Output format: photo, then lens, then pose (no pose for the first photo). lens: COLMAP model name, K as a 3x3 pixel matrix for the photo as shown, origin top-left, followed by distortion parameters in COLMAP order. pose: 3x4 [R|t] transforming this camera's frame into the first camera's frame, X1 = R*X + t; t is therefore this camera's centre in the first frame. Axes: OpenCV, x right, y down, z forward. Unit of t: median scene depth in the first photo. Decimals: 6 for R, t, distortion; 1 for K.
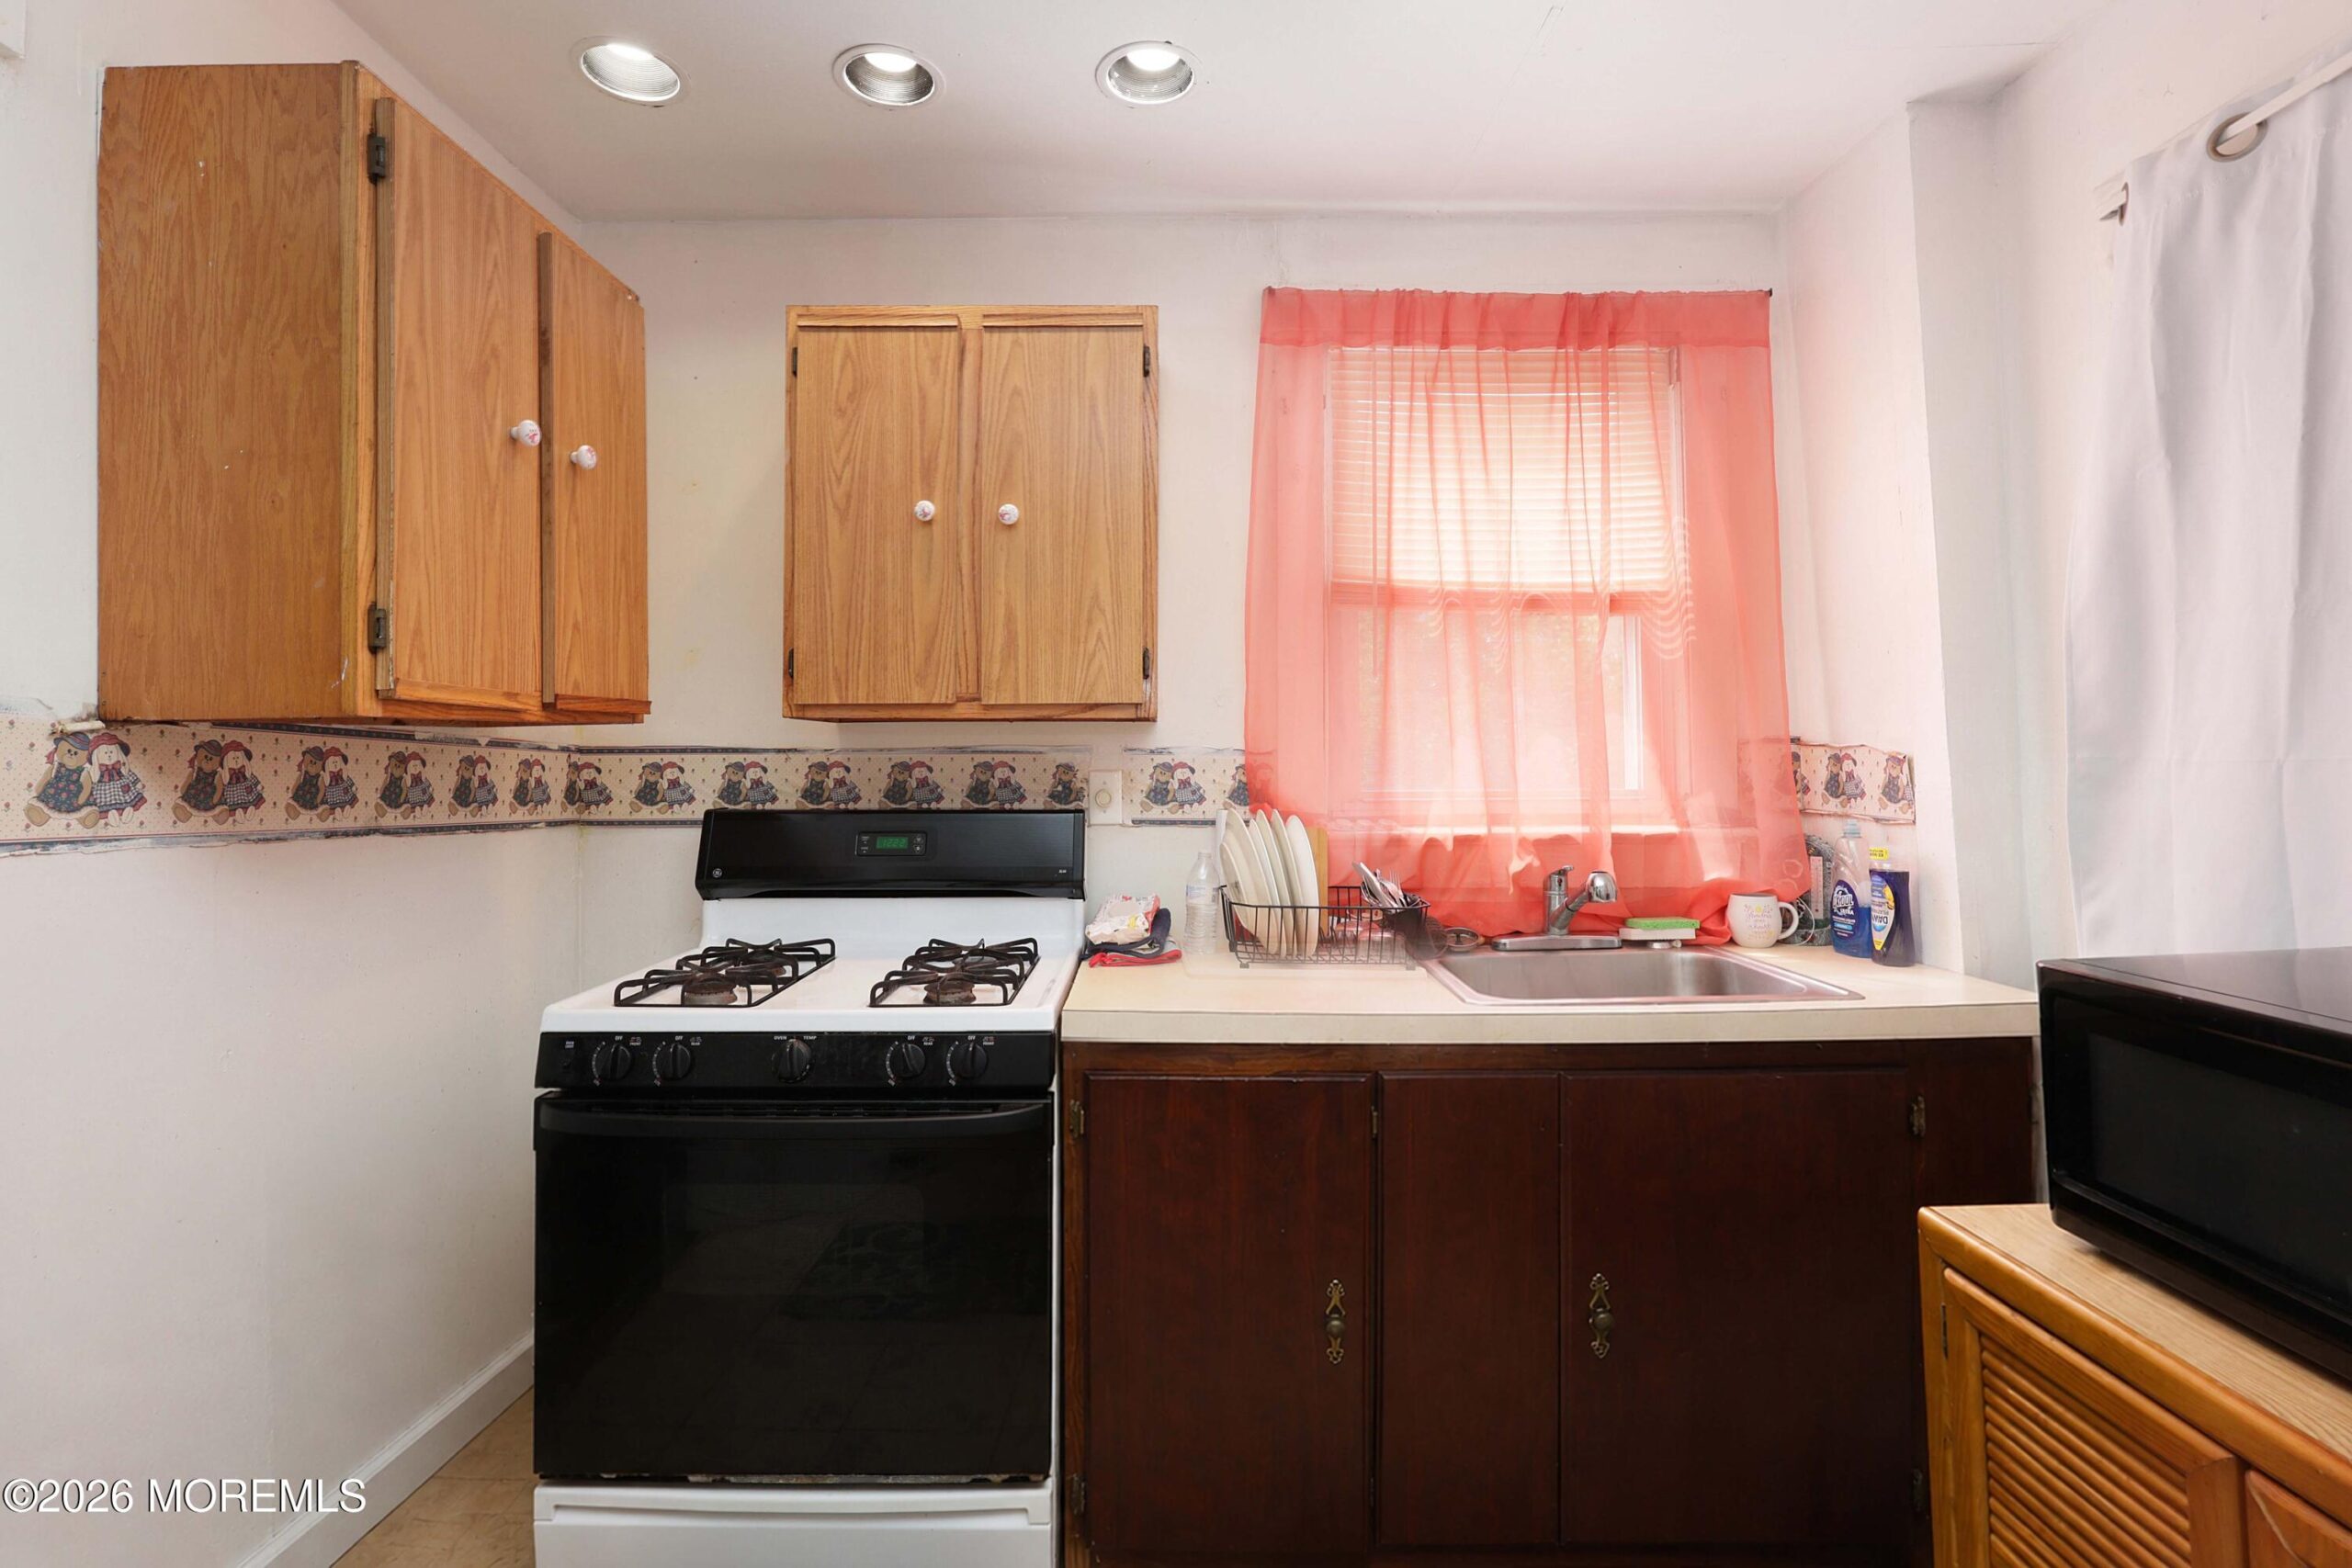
lens RADIAL K [[1089.7, 0, 1140.9], [0, 1089.7, 750.8], [0, 0, 1]] dist [-0.005602, 0.000796]
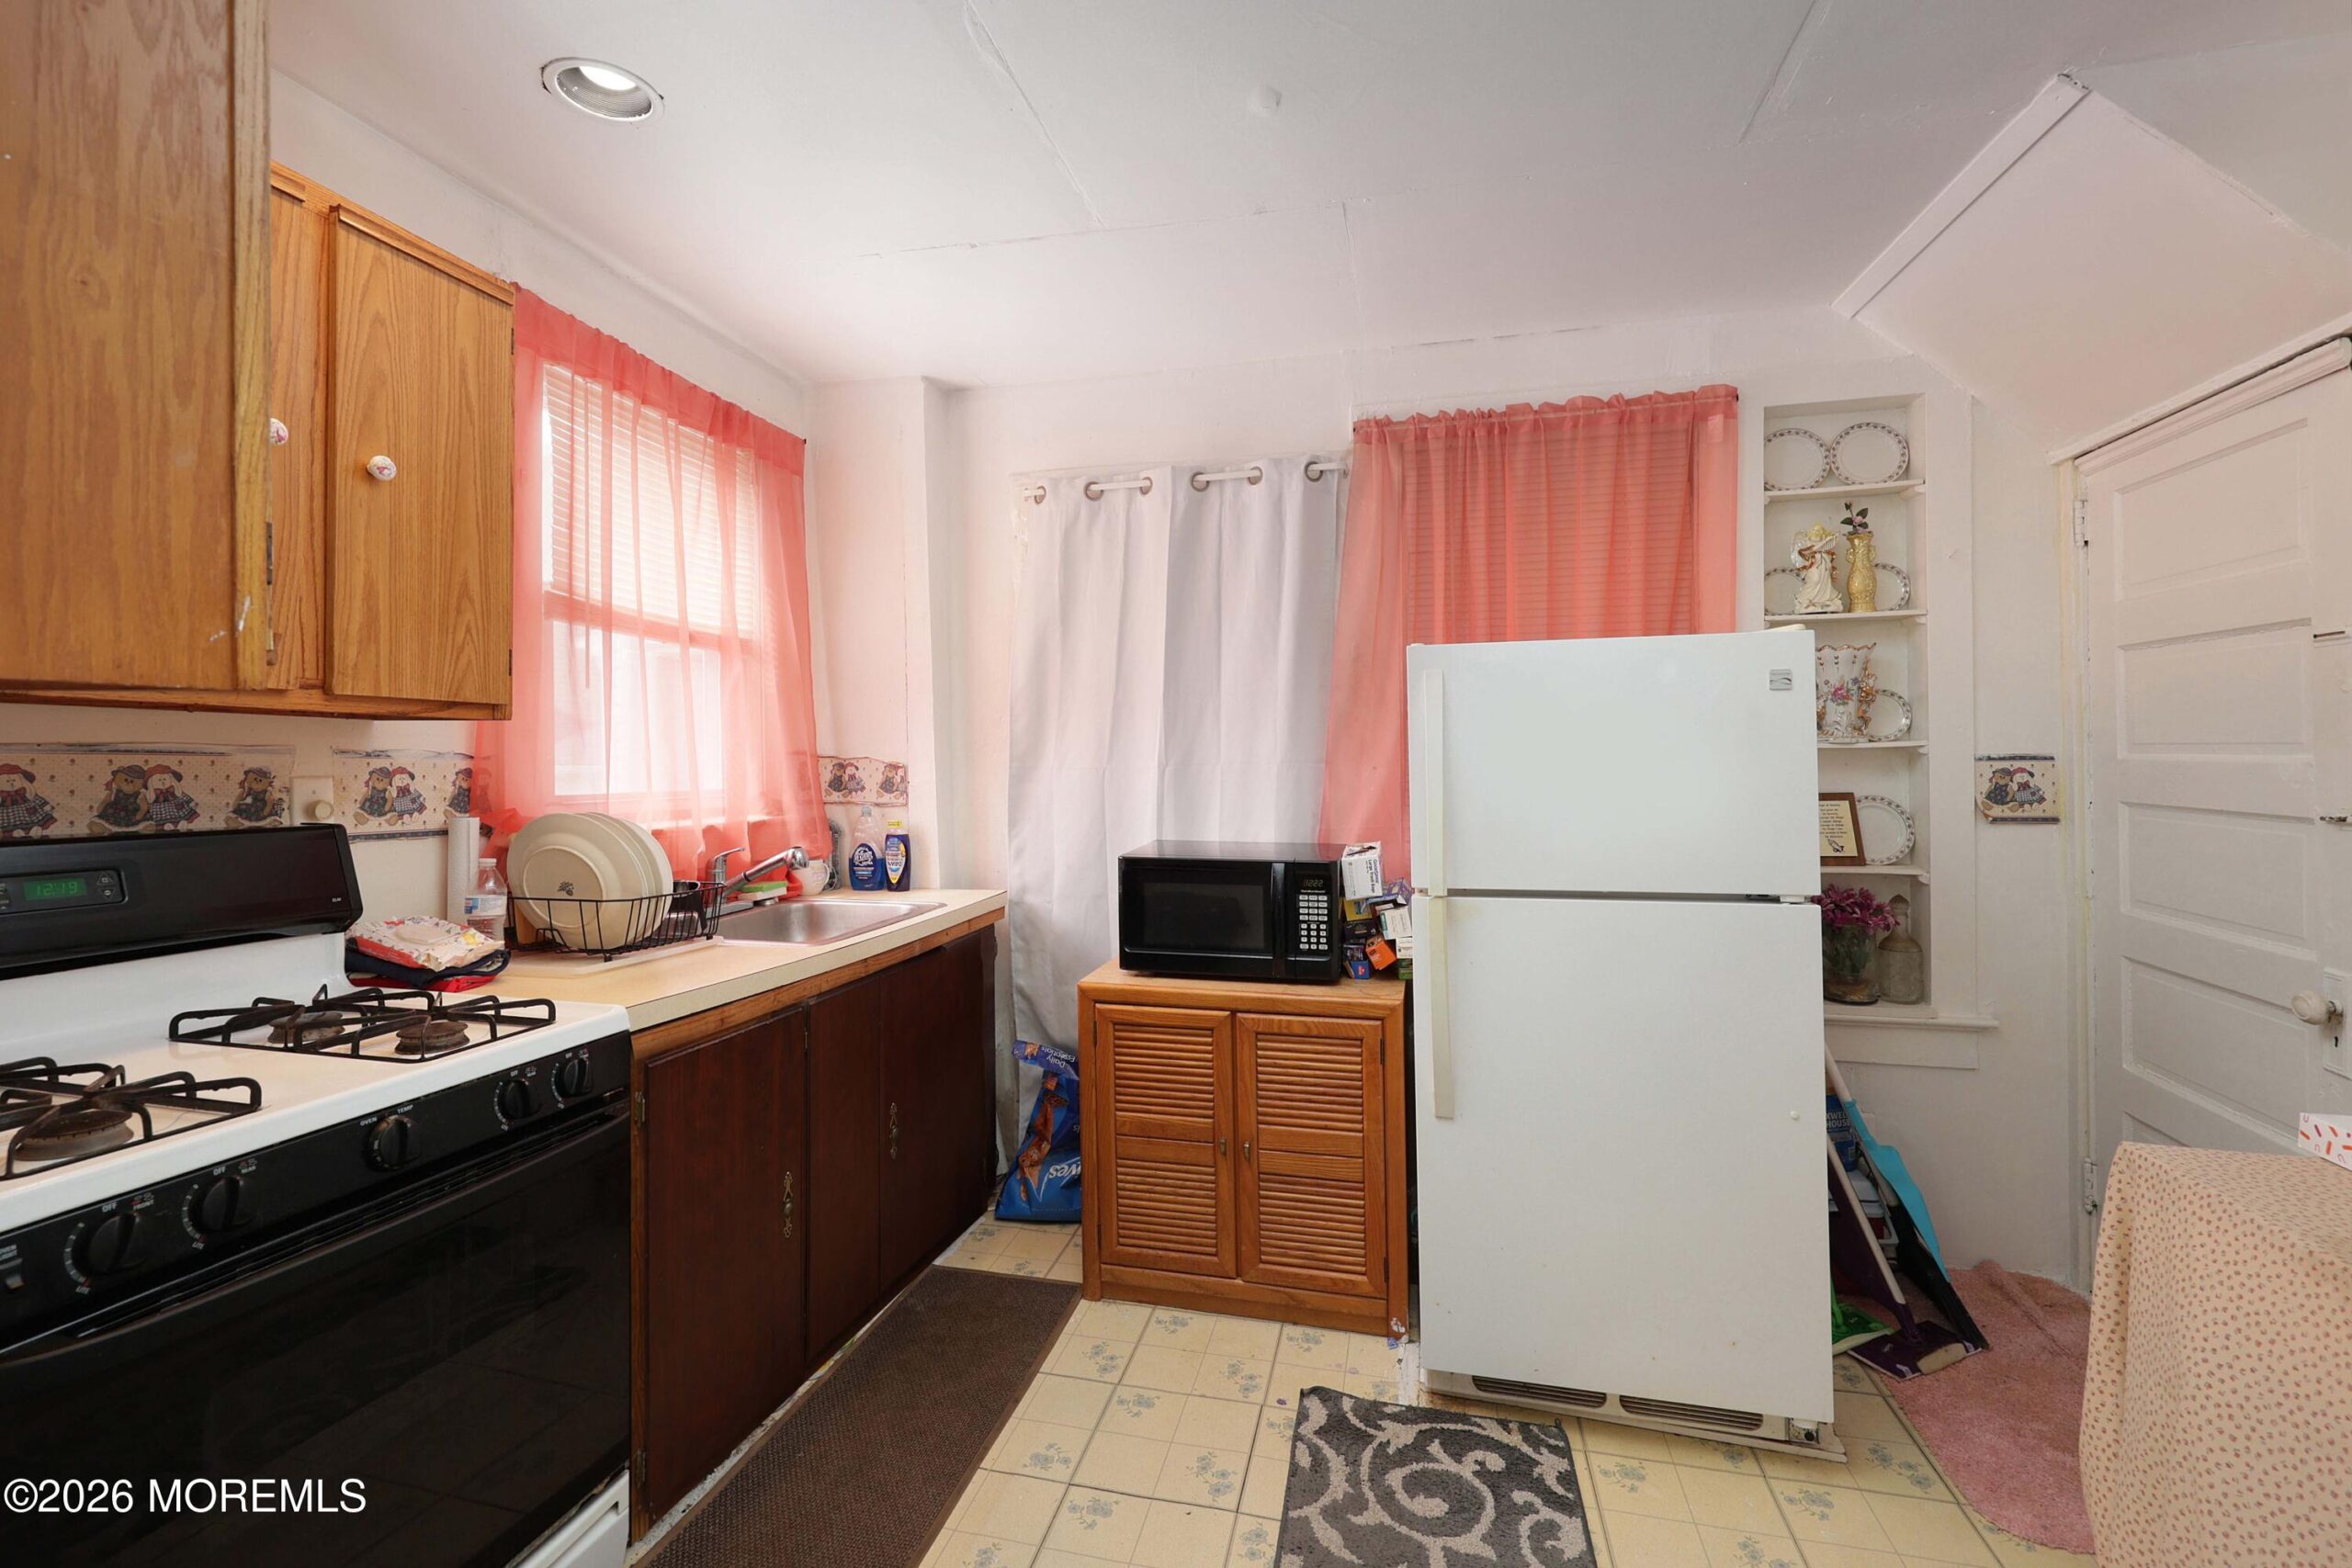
lens RADIAL K [[1086.3, 0, 1155.1], [0, 1086.3, 759.2], [0, 0, 1]] dist [0.002993, 0.000569]
pose [[0.235896, 0.009403, 0.971733, -0.780400], [-0.012313, 0.999902, -0.006686, 0.002948], [-0.971700, -0.010388, 0.235989, 0.229177]]
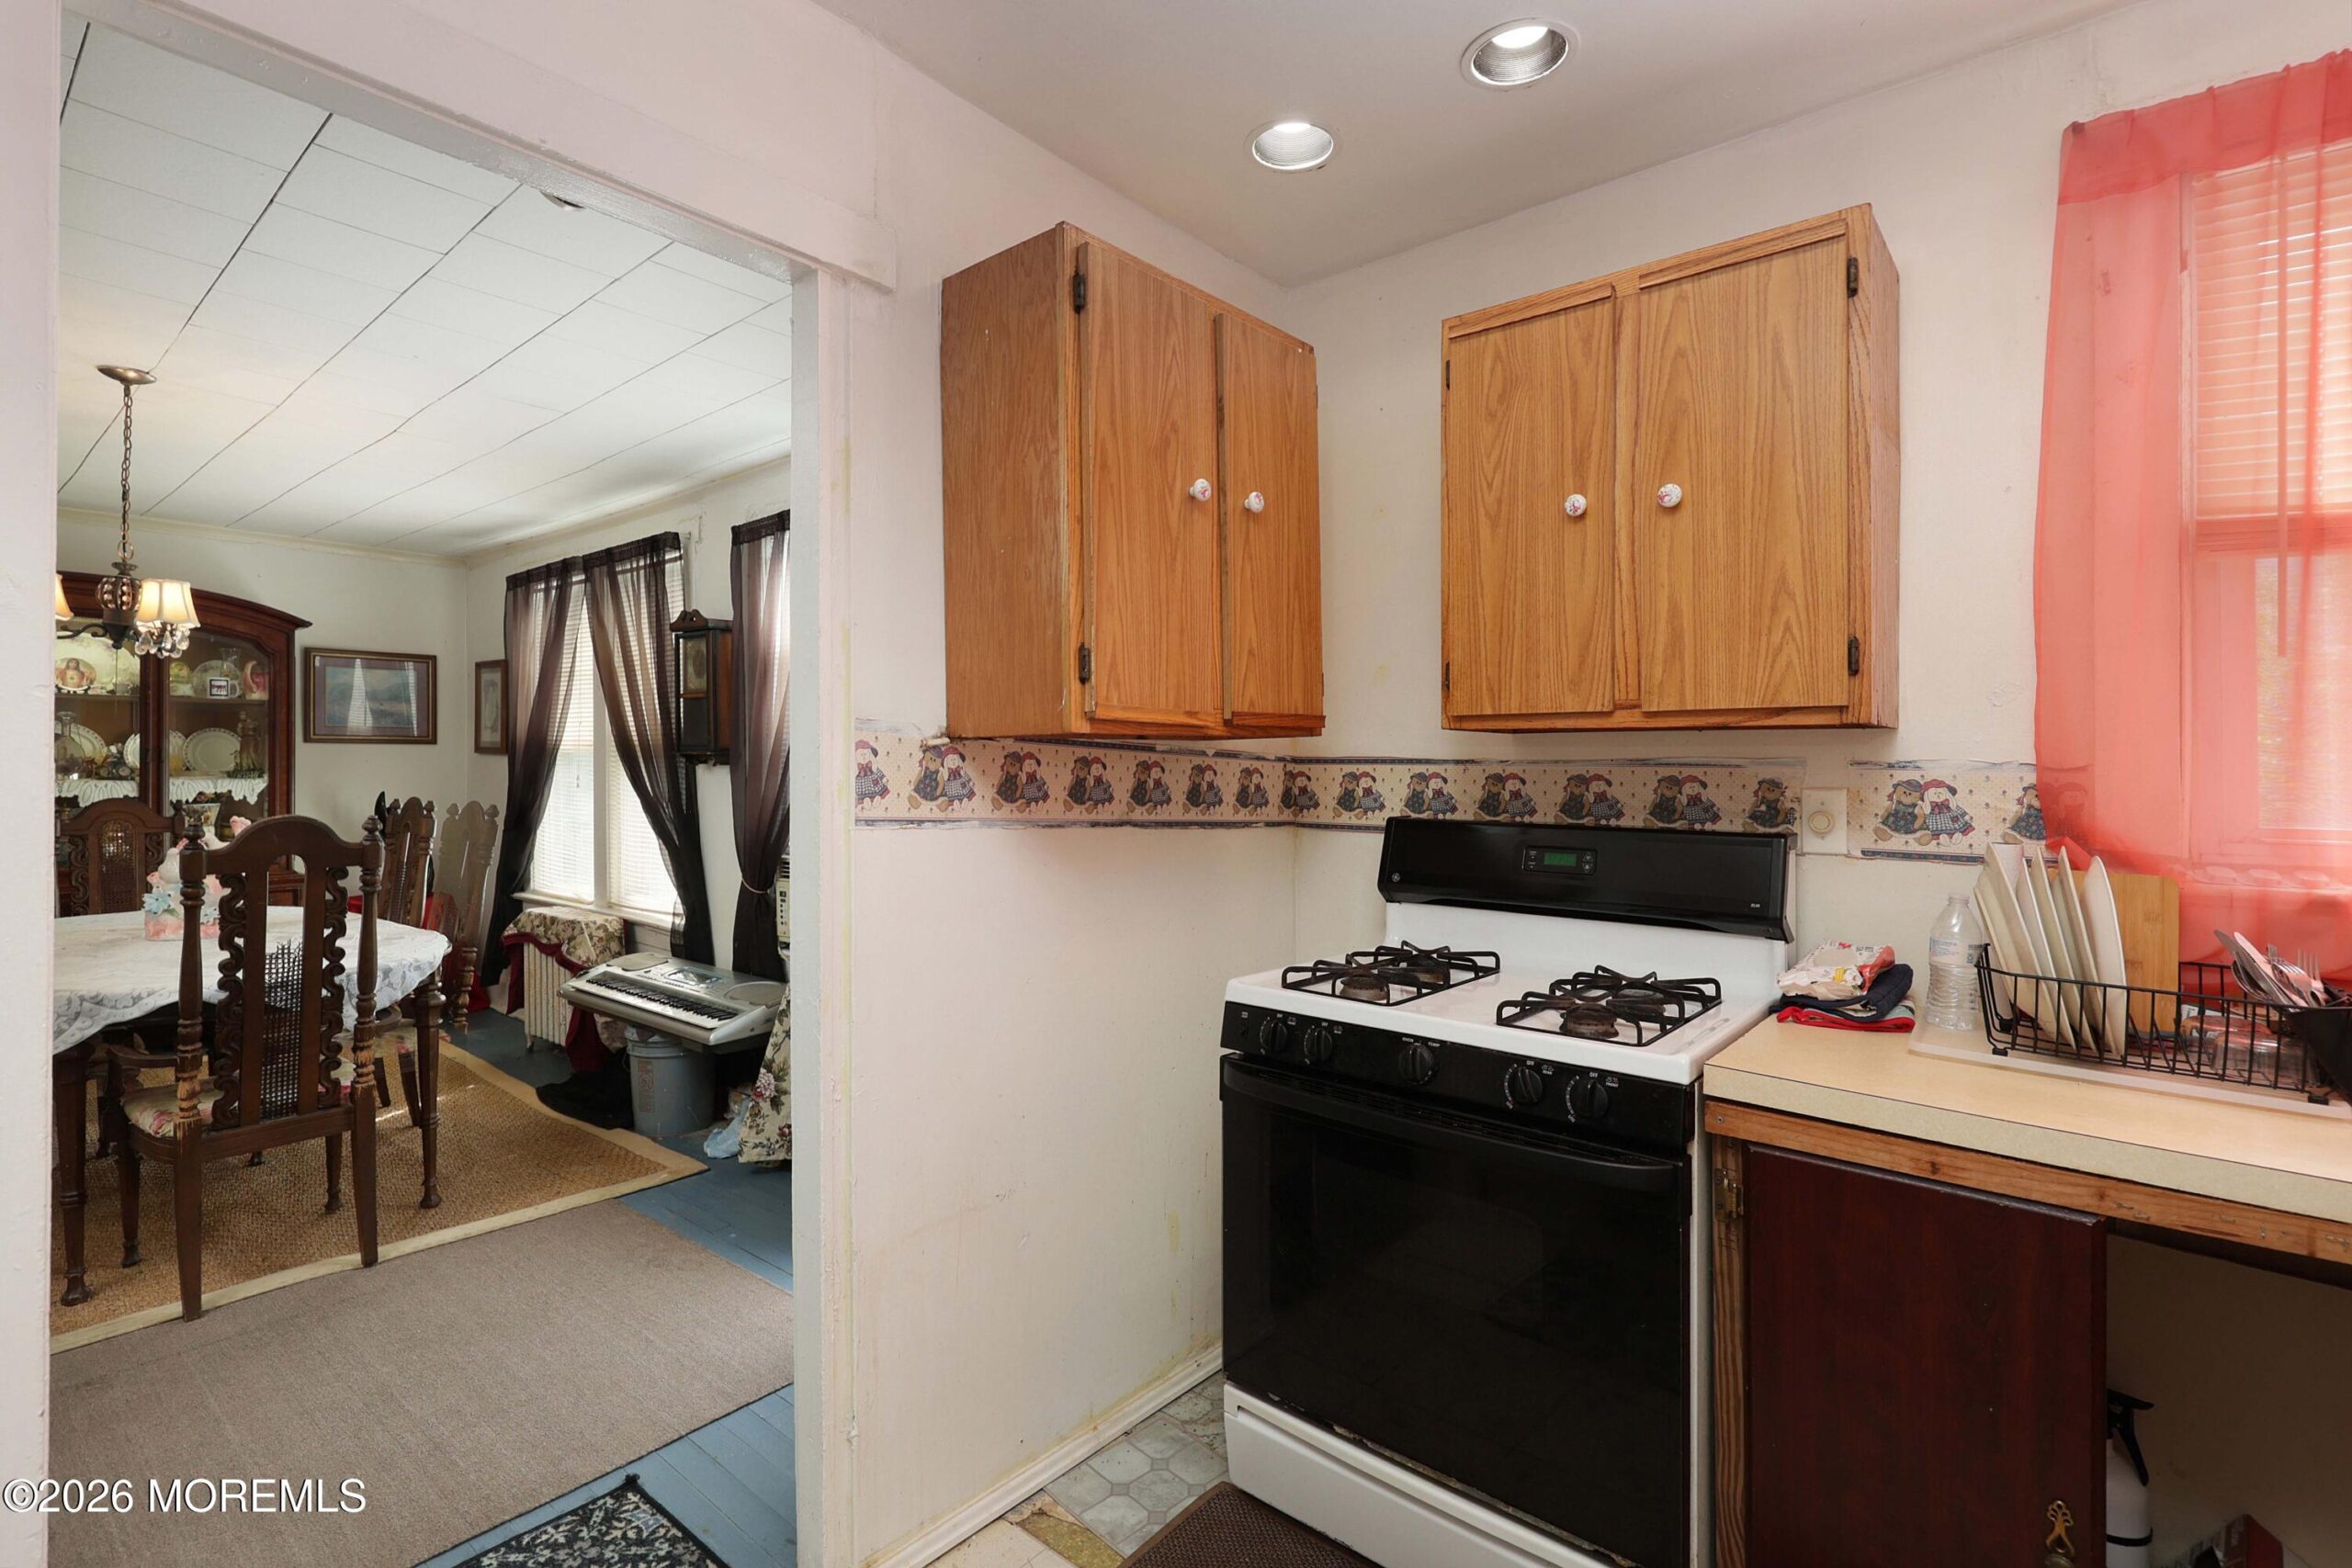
lens RADIAL K [[1089.7, 0, 1167.2], [0, 1089.7, 782.4], [0, 0, 1]] dist [-0.005602, 0.000796]
pose [[0.761490, 0.018063, -0.647925, 0.141095], [-0.006468, 0.999774, 0.020270, 0.000156], [0.648145, -0.011244, 0.761434, 0.060865]]
